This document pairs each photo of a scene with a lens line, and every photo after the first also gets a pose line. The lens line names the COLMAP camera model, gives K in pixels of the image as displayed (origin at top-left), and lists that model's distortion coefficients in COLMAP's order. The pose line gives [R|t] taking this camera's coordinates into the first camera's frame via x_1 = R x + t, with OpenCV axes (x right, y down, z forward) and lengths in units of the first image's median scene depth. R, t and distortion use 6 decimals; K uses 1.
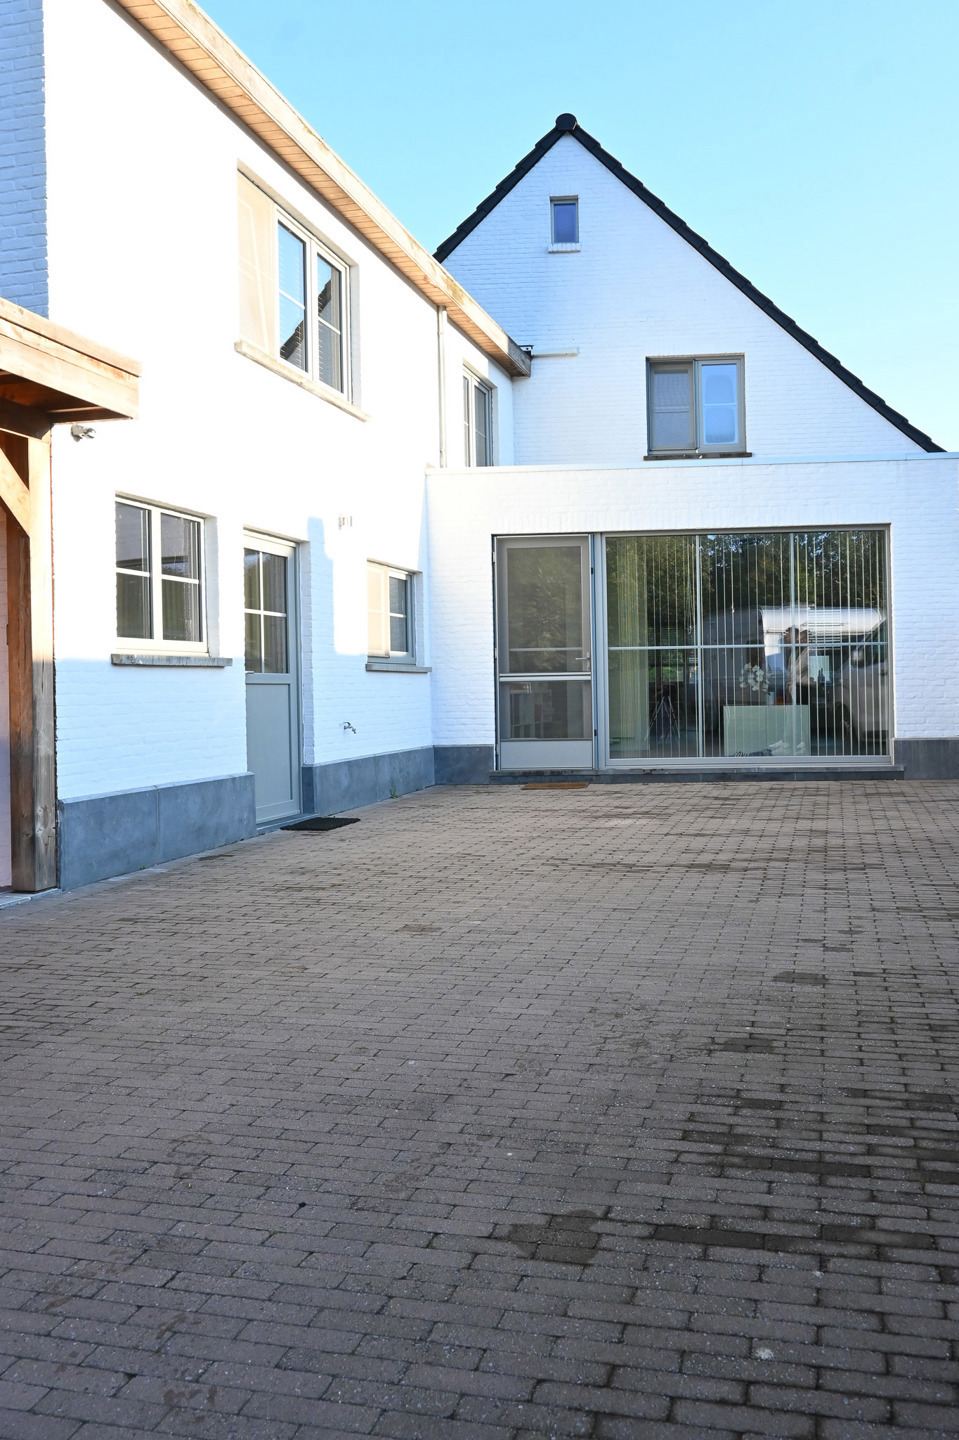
lens RADIAL K [[990.3, 0, 481.1], [0, 990.3, 673.1], [0, 0, 1]] dist [-0.000036, -0.002036]
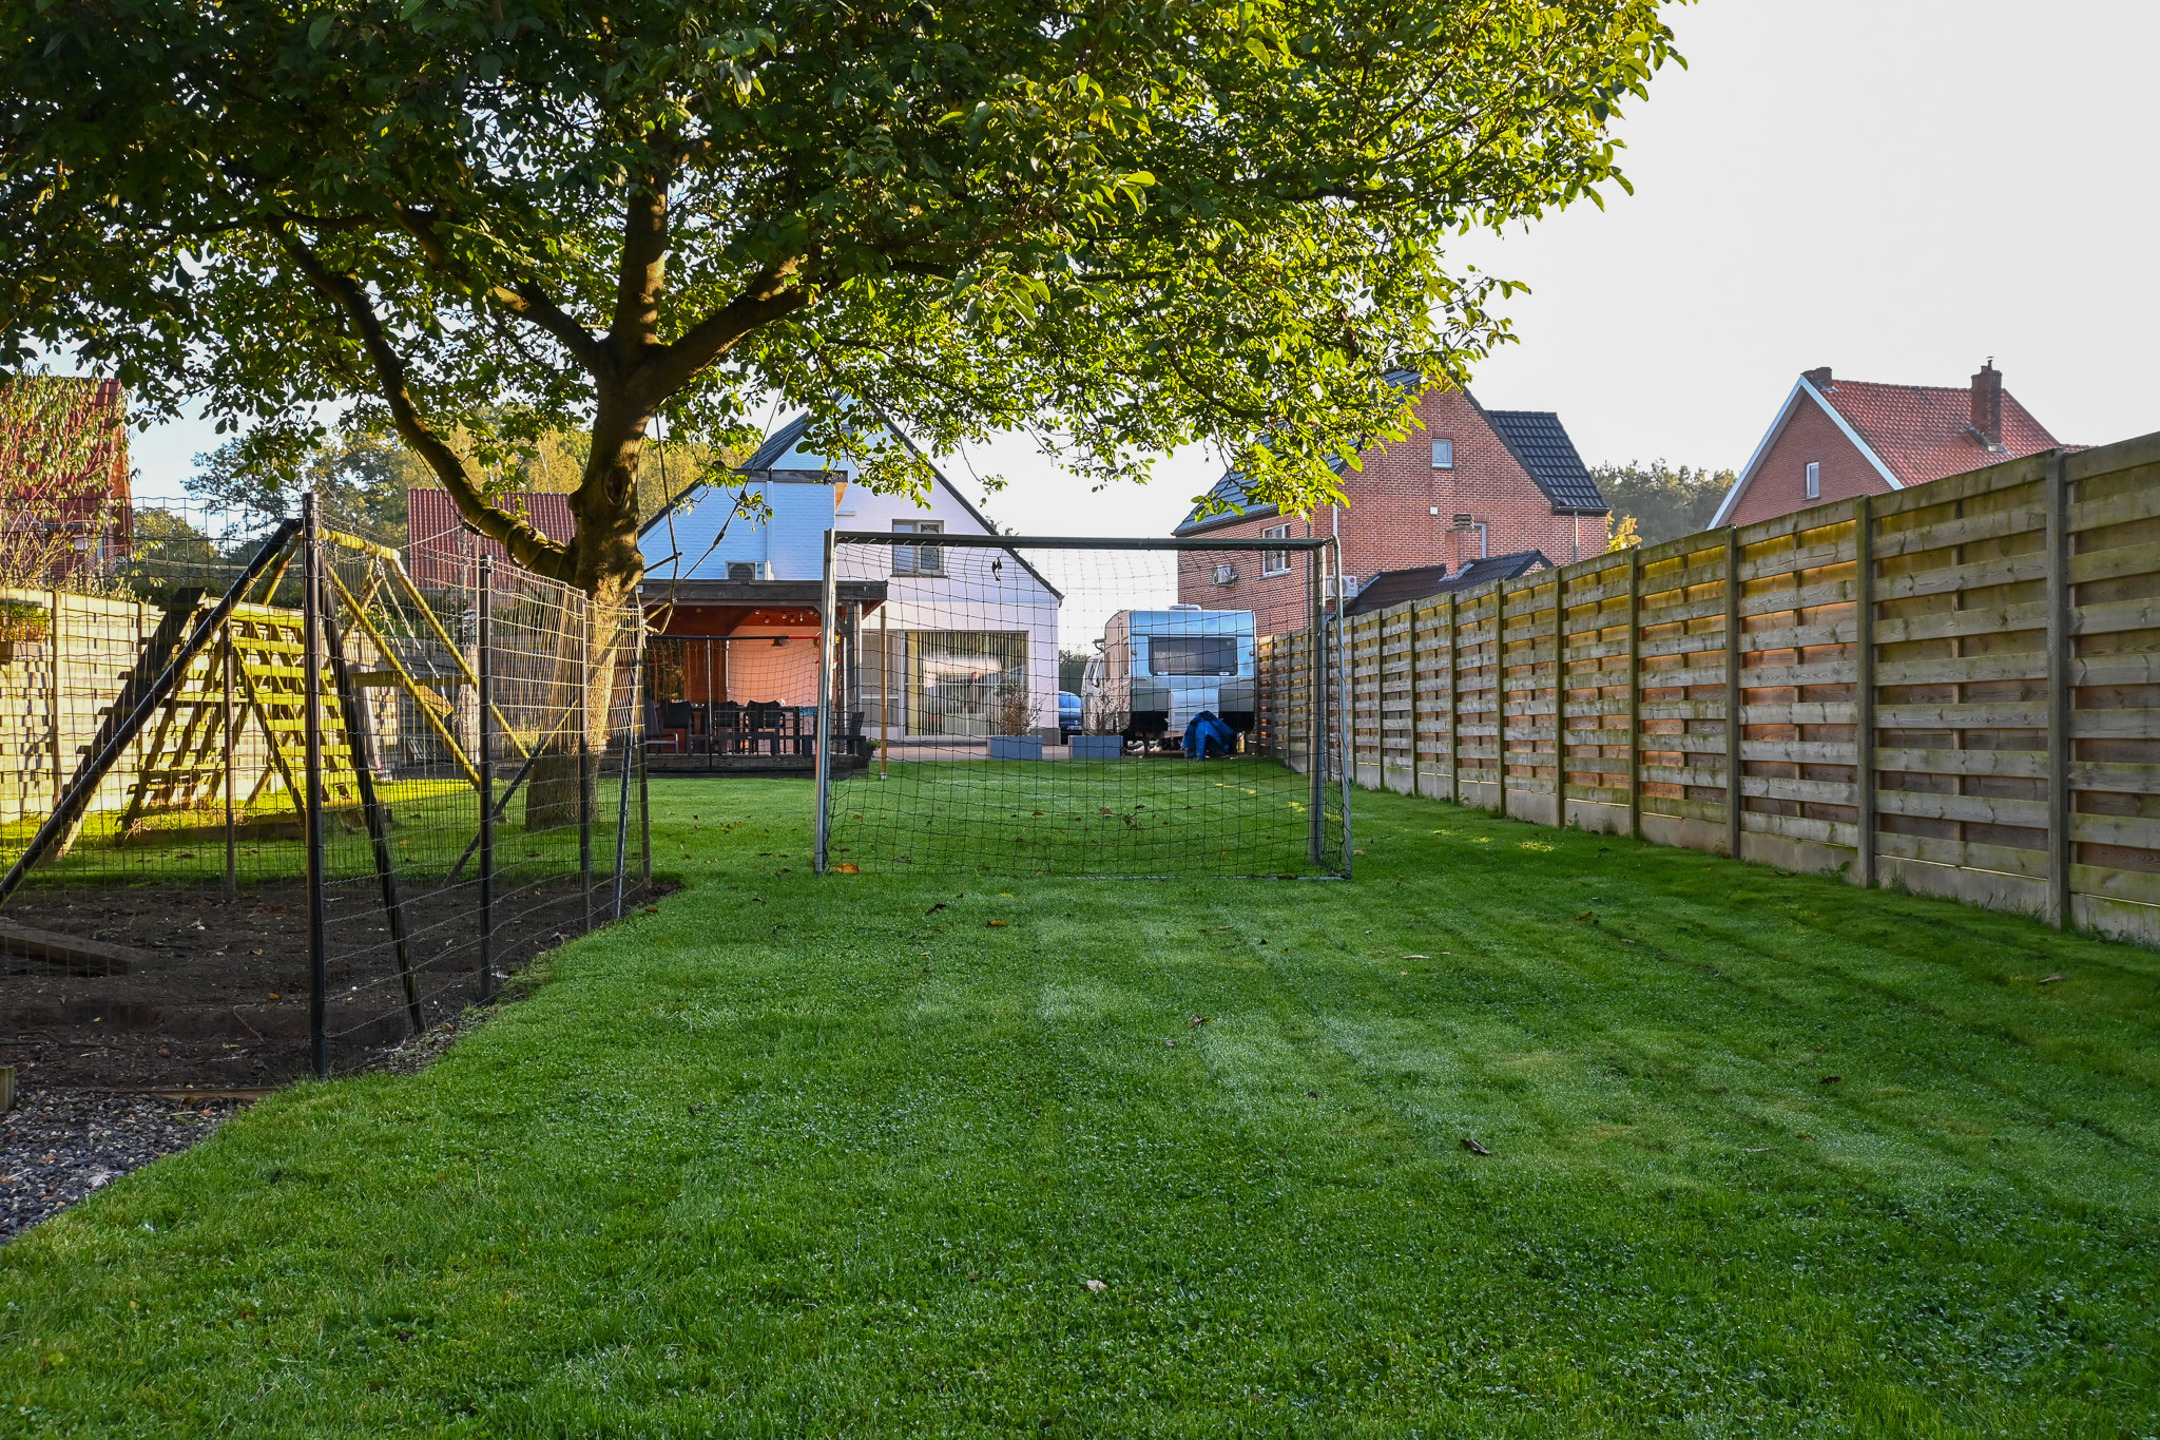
lens RADIAL K [[2117.8, 0, 1090.7], [0, 2117.8, 744.5], [0, 0, 1]] dist [0.002286, -0.018172]
pose [[0.880045, 0.006081, 0.474851, -1.329804], [-0.009476, 0.999944, 0.004756, 0.063426], [-0.474795, -0.008685, 0.880054, -2.525619]]
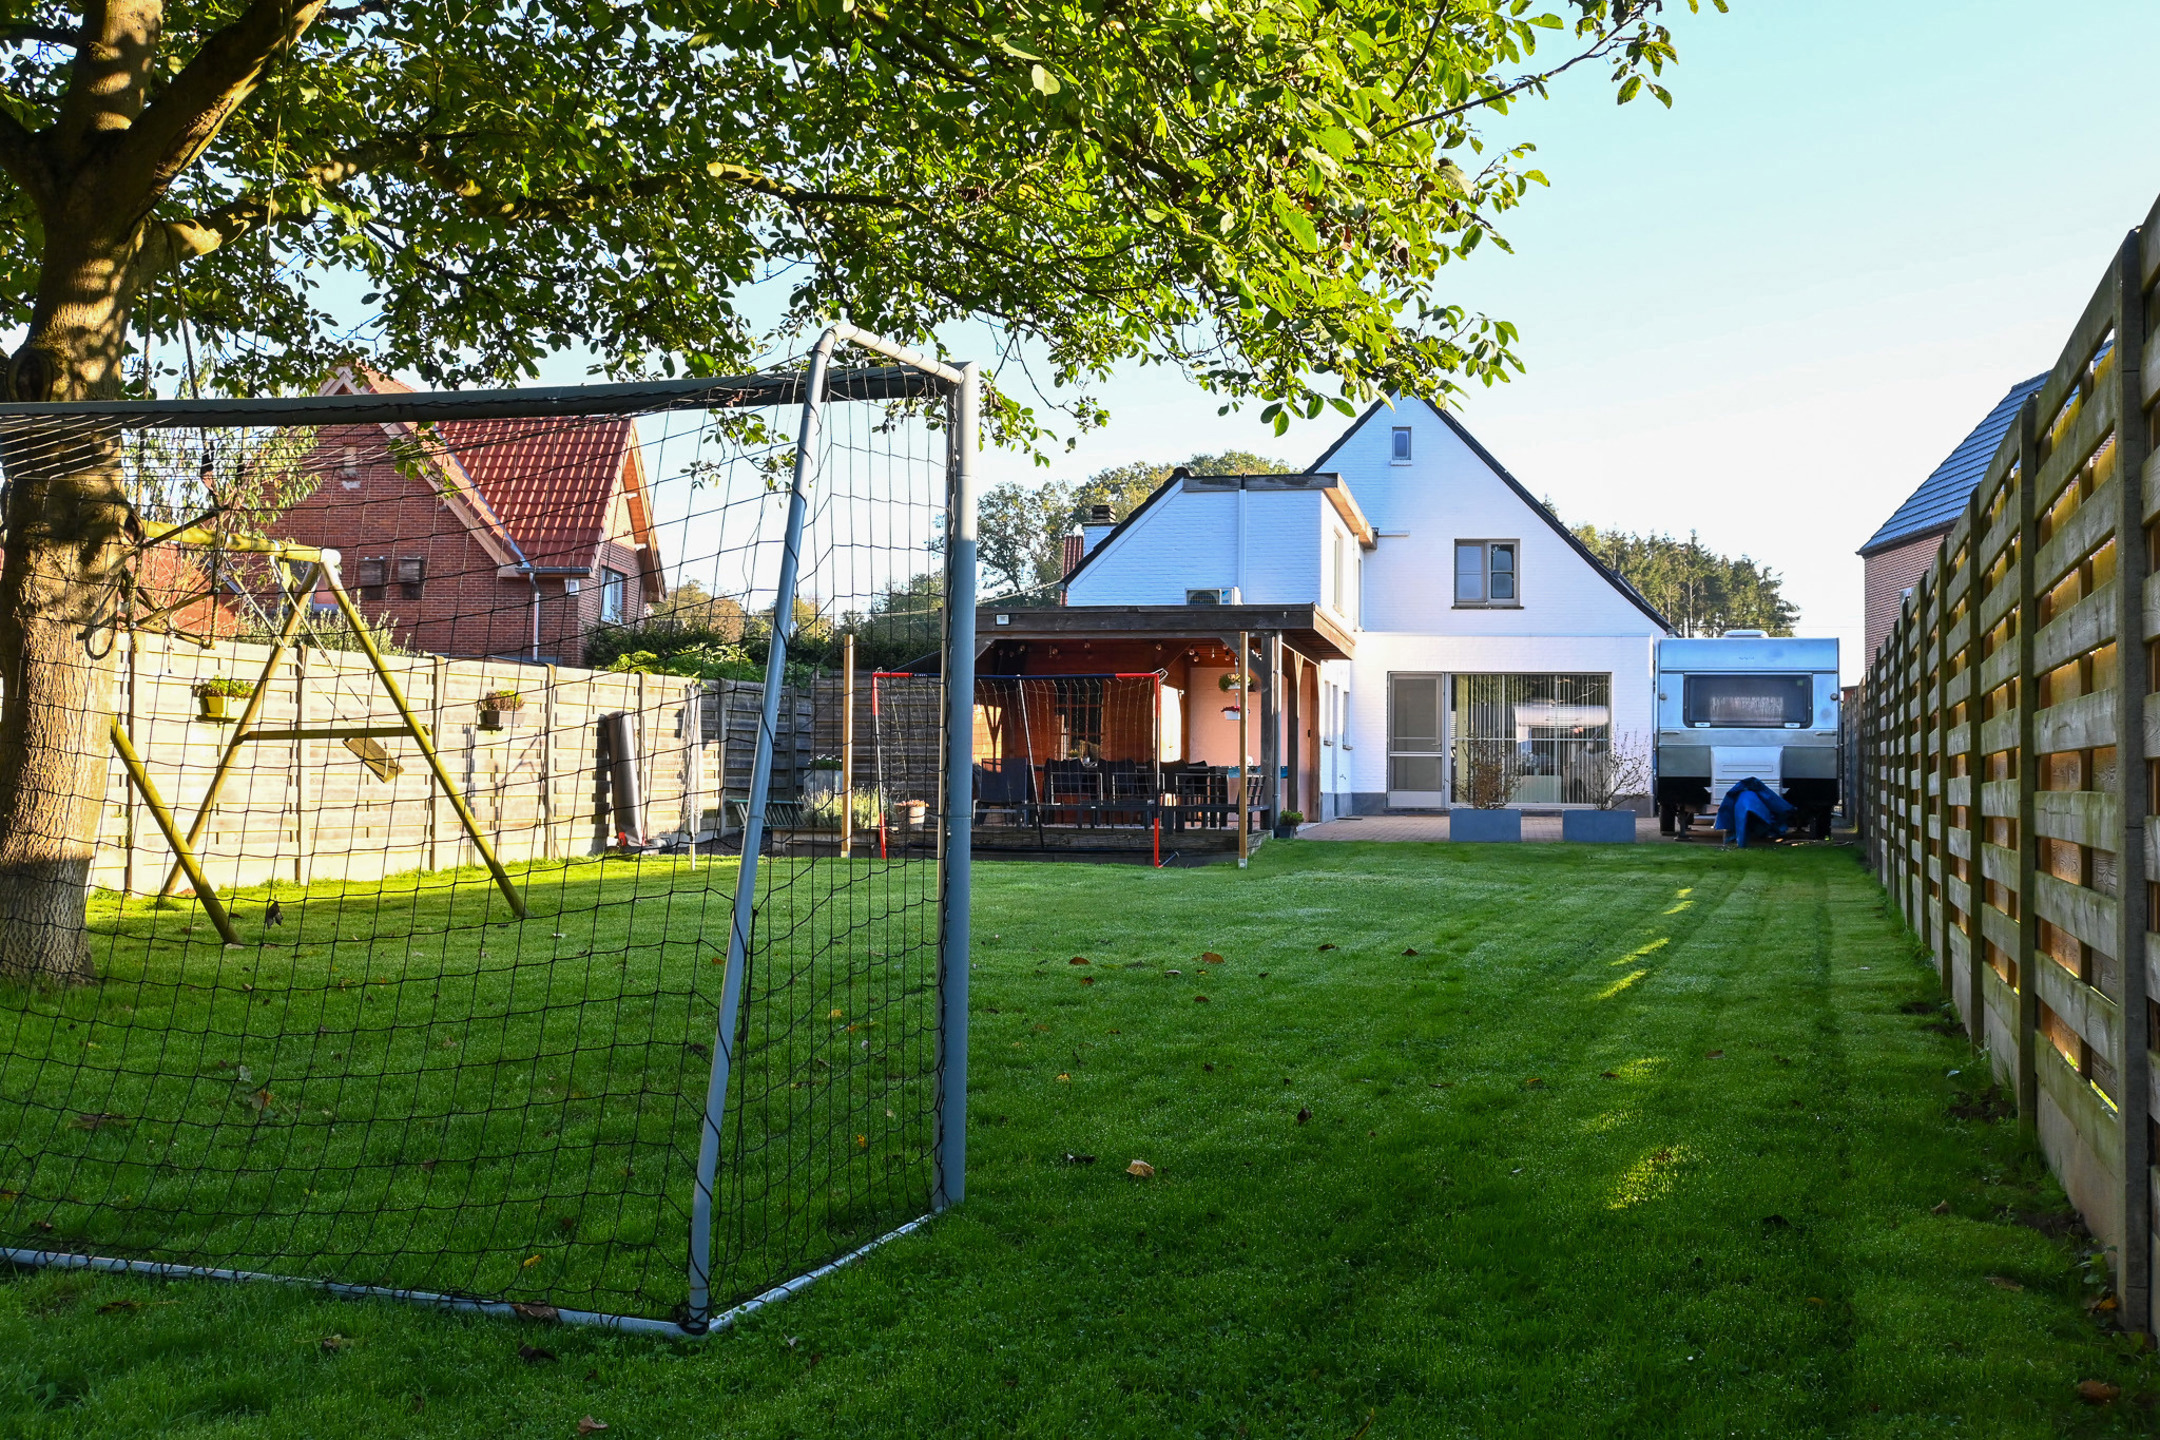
lens RADIAL K [[2117.8, 0, 1090.7], [0, 2117.8, 744.5], [0, 0, 1]] dist [0.002286, -0.018172]
pose [[0.992198, 0.021426, 0.122814, -0.752077], [-0.019681, 0.999688, -0.015408, 0.043723], [-0.123106, 0.012871, 0.992310, -2.053578]]
